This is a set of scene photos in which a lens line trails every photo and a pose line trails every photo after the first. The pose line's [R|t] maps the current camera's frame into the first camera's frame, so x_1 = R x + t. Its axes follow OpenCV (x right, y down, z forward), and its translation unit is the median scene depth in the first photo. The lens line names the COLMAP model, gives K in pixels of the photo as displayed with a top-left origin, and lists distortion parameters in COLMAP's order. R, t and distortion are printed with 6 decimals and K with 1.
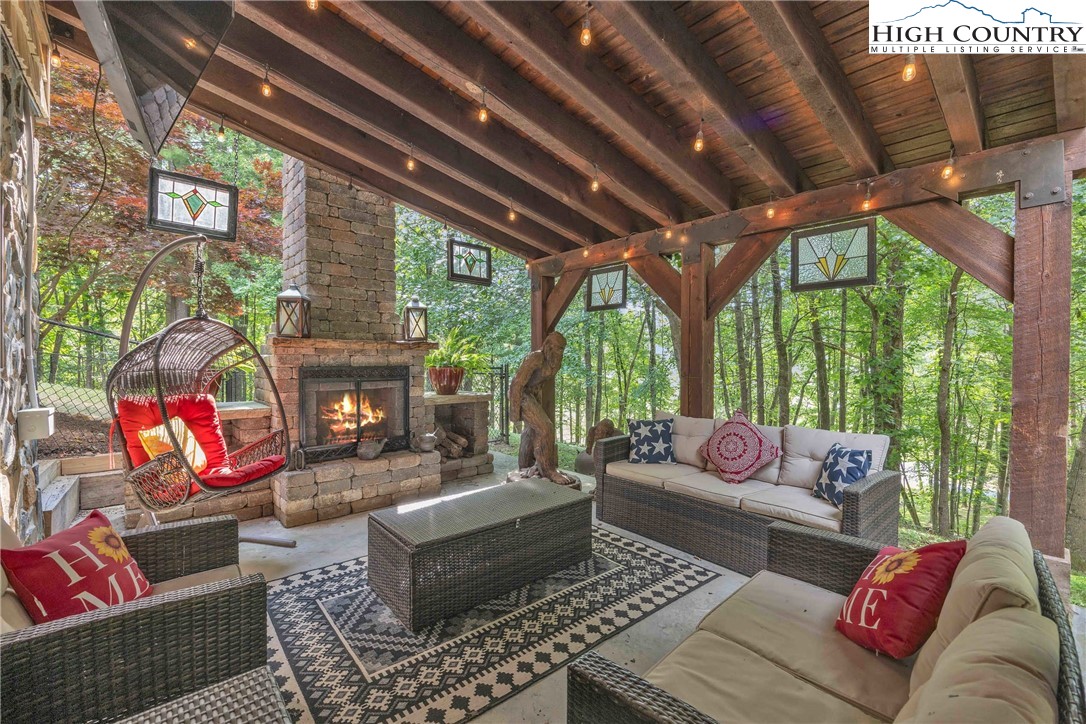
lens RADIAL K [[455.5, 0, 553.6], [0, 455.5, 361.6], [0, 0, 1]] dist [-0.005271, -0.000086]
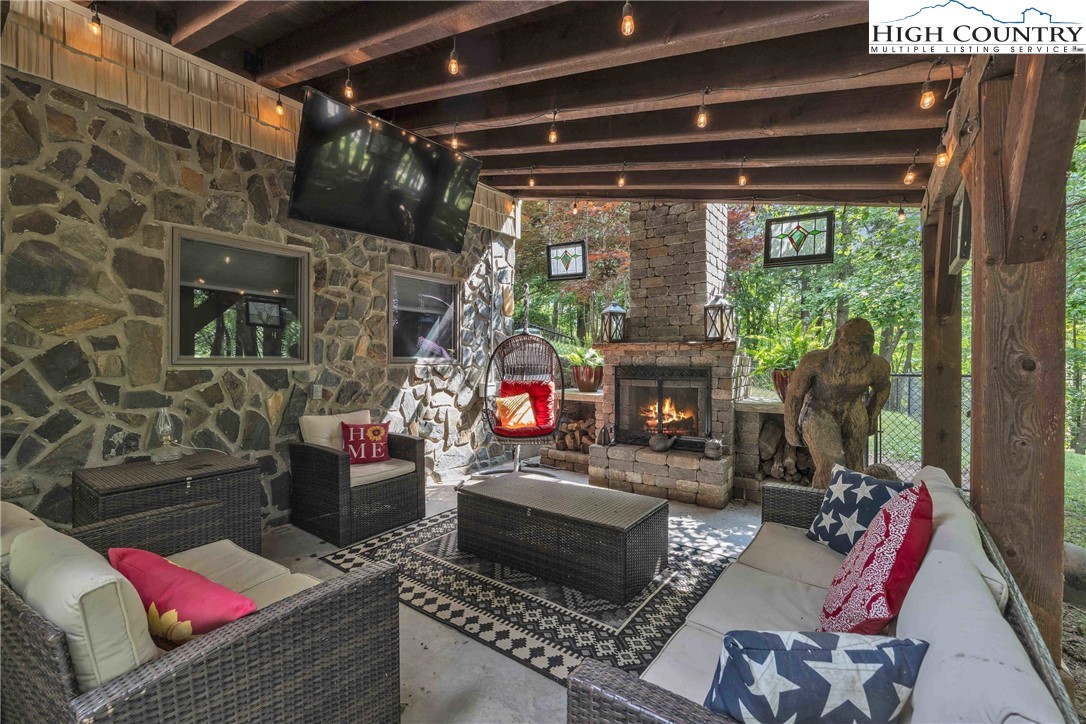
lens RADIAL K [[455.5, 0, 553.6], [0, 455.5, 359.9], [0, 0, 1]] dist [-0.005271, -0.000086]
pose [[0.238849, 0.000451, -0.971057, 0.845934], [-0.013103, 0.999910, -0.002759, 0.001540], [0.970968, 0.013382, 0.238833, 0.696326]]
